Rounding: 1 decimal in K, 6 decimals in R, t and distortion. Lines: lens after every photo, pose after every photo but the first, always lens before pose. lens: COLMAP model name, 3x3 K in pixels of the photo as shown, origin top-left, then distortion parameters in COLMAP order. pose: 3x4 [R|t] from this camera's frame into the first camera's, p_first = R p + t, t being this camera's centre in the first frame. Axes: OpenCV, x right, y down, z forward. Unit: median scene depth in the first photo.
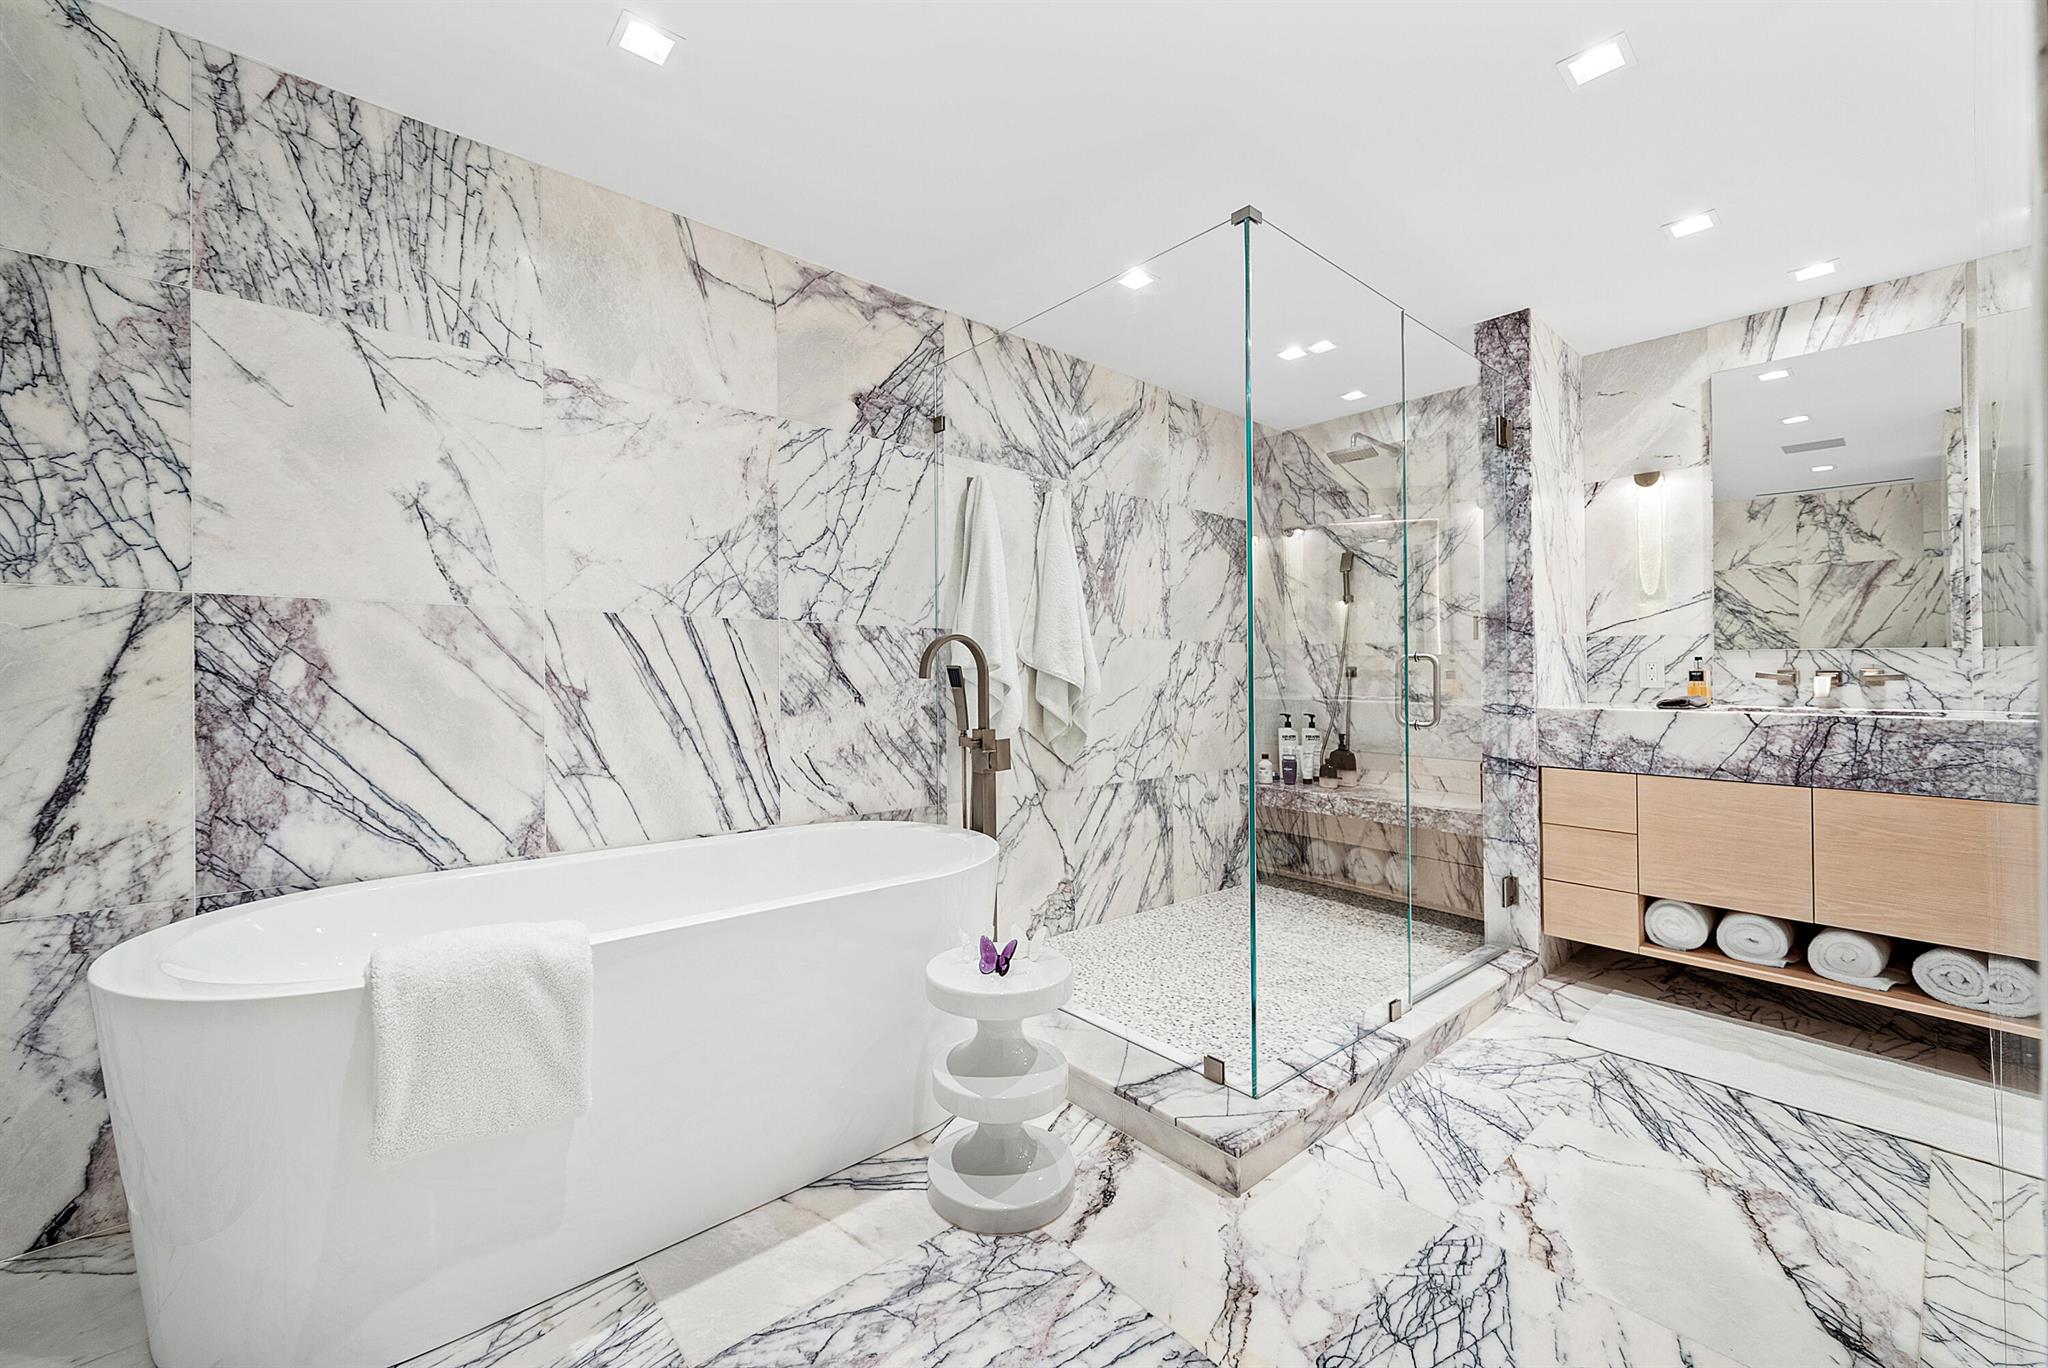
lens RADIAL K [[855.5, 0, 1057.7], [0, 855.5, 678.6], [0, 0, 1]] dist [0.001623, 0.000392]
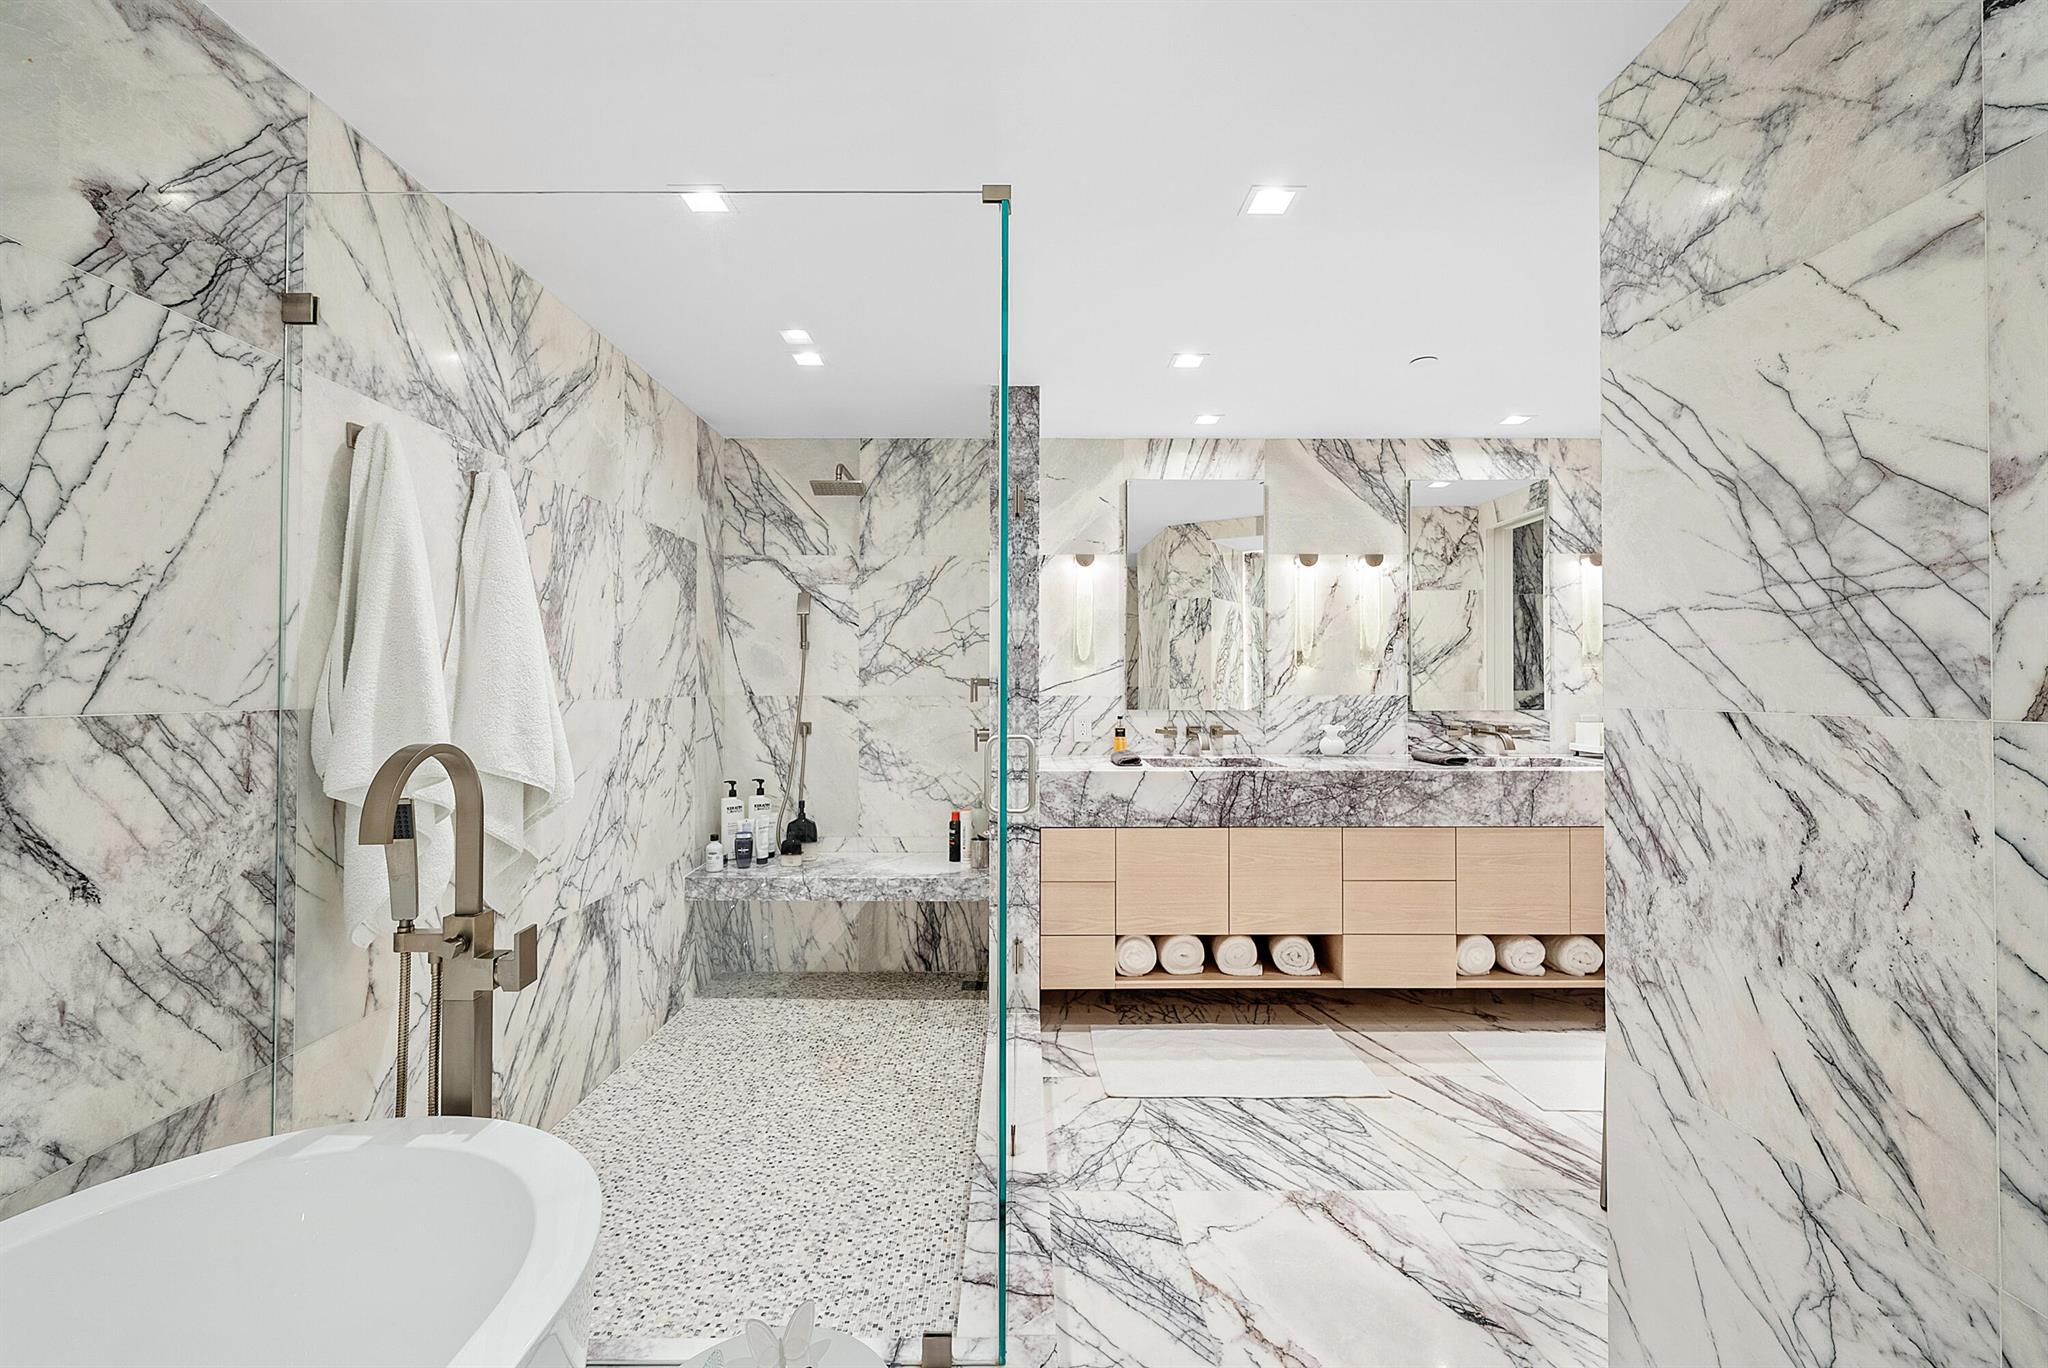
lens RADIAL K [[855.5, 0, 1069.3], [0, 855.5, 673.3], [0, 0, 1]] dist [0.001623, 0.000392]
pose [[0.658153, 0.015192, 0.752731, -0.210844], [-0.001669, 0.999823, -0.018720, -0.070167], [-0.752883, 0.011064, 0.658062, 0.313364]]
